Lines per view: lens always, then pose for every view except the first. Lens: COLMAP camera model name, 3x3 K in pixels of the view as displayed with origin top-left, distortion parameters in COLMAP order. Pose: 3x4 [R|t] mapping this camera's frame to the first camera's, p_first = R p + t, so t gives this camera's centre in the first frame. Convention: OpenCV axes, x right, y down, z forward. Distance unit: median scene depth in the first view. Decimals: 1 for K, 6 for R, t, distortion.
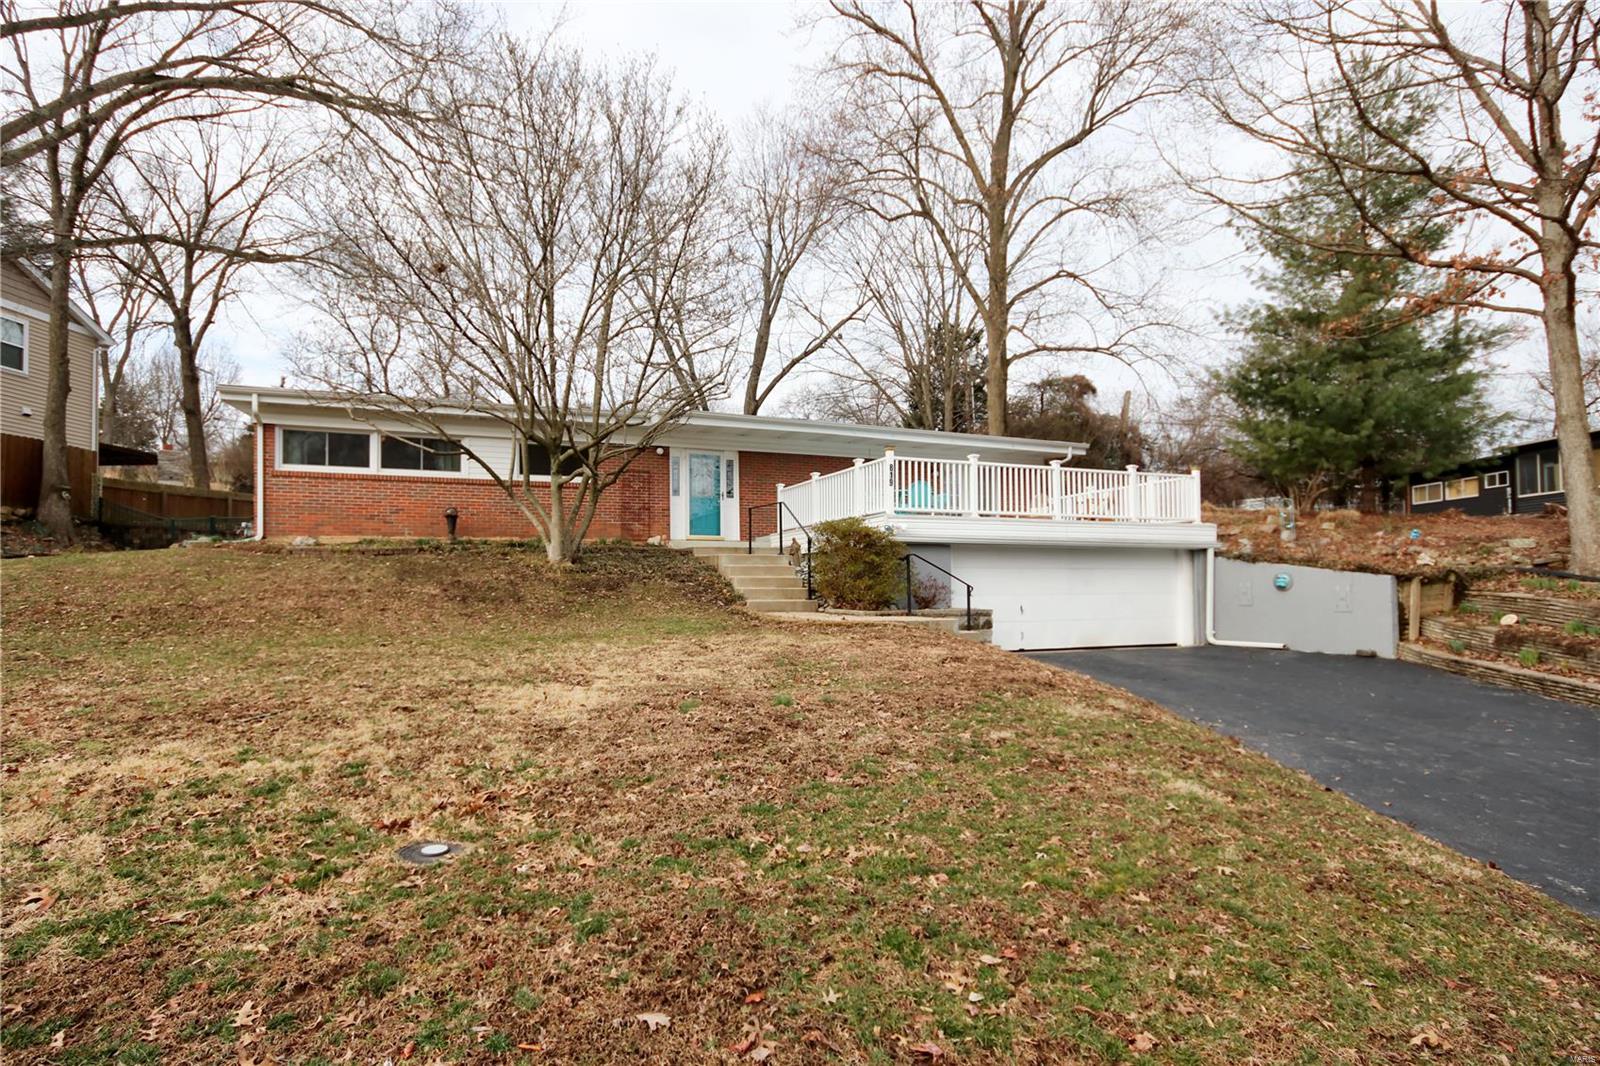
lens RADIAL K [[867.5, 0, 810.8], [0, 867.5, 532.0], [0, 0, 1]] dist [-0.024986, -0.001134]
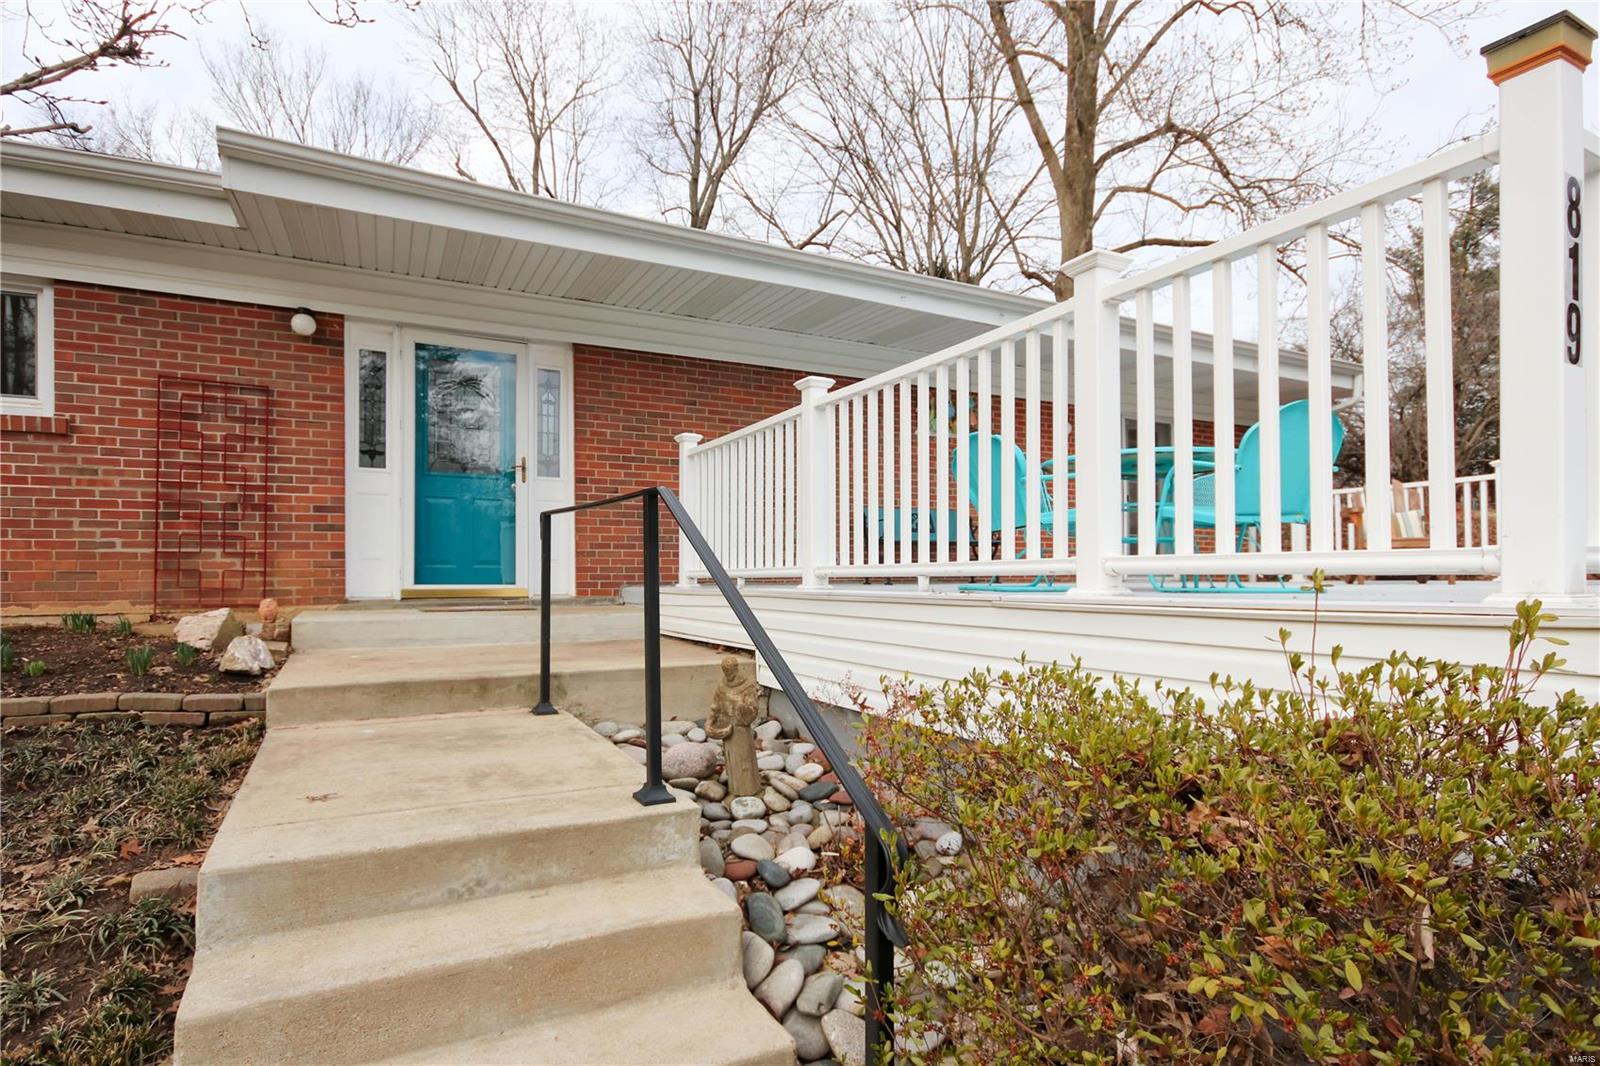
lens RADIAL K [[867.5, 0, 810.8], [0, 867.5, 532.0], [0, 0, 1]] dist [-0.024986, -0.001134]
pose [[0.997230, 0.005158, 0.074207, -0.014228], [-0.005725, 0.999956, 0.007438, -0.022241], [-0.074165, -0.007842, 0.997215, 0.684442]]
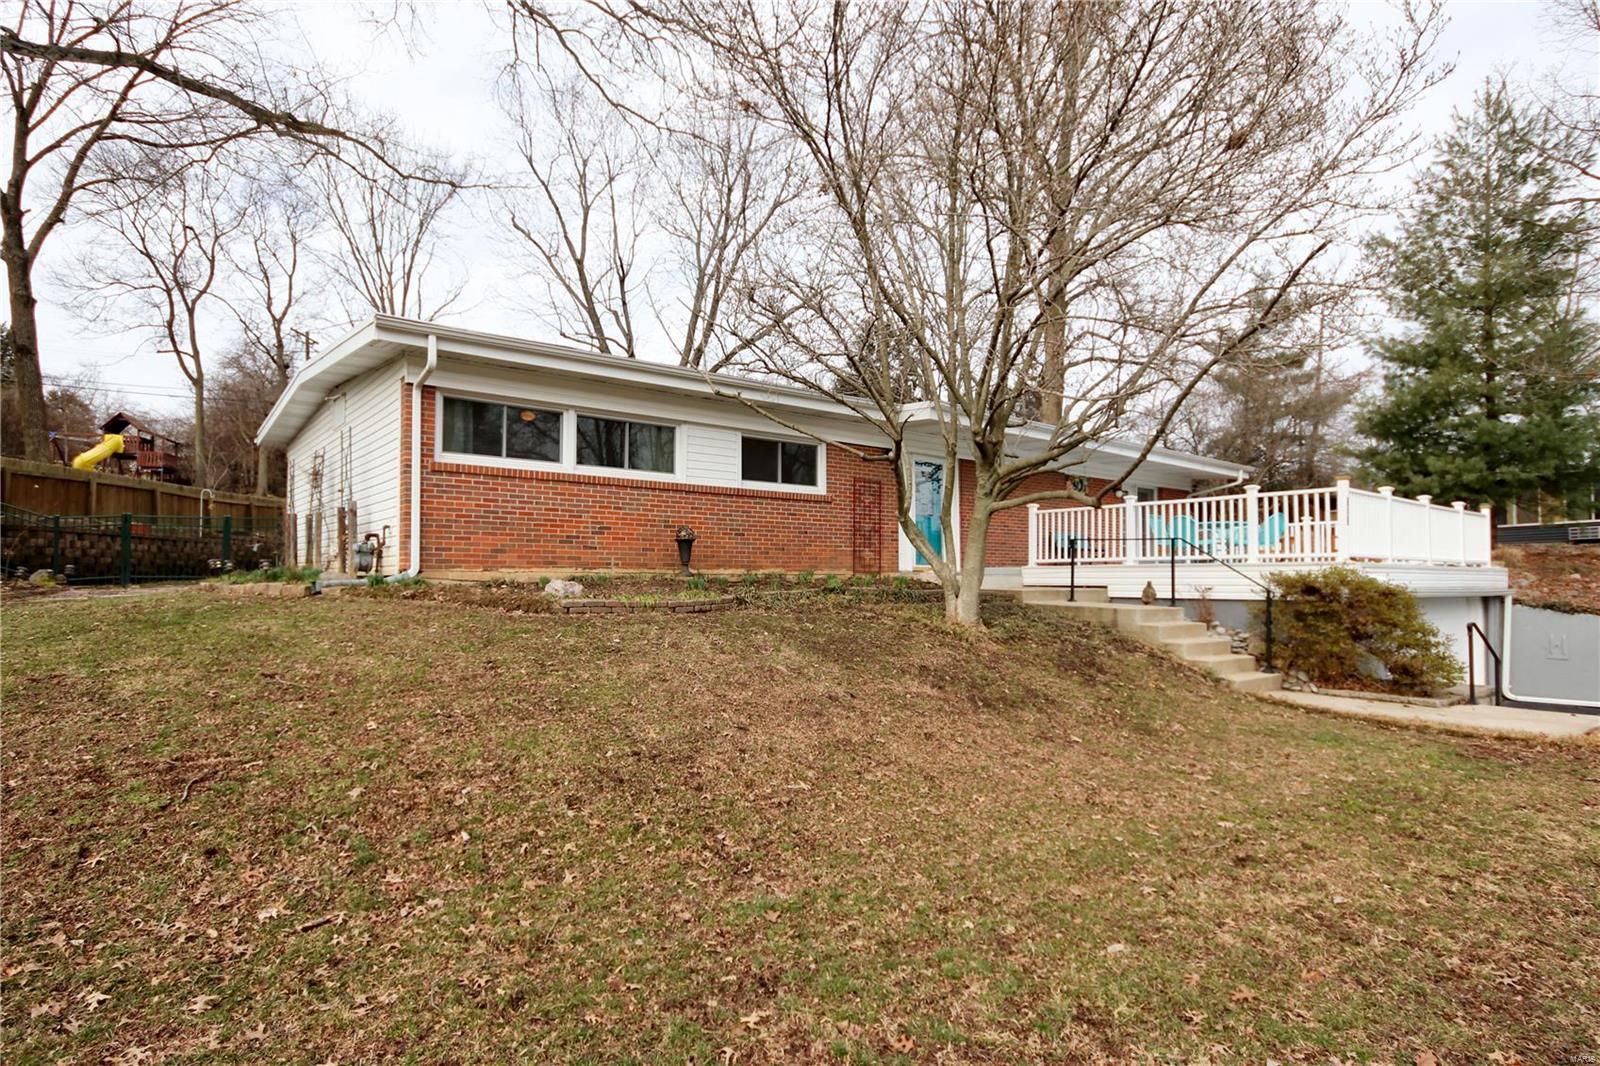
lens RADIAL K [[867.5, 0, 810.8], [0, 867.5, 532.0], [0, 0, 1]] dist [-0.024986, -0.001134]
pose [[0.962327, 0.027871, 0.270463, -0.451925], [-0.030099, 0.999539, 0.004093, -0.027745], [-0.270224, -0.012079, 0.962722, 0.281846]]
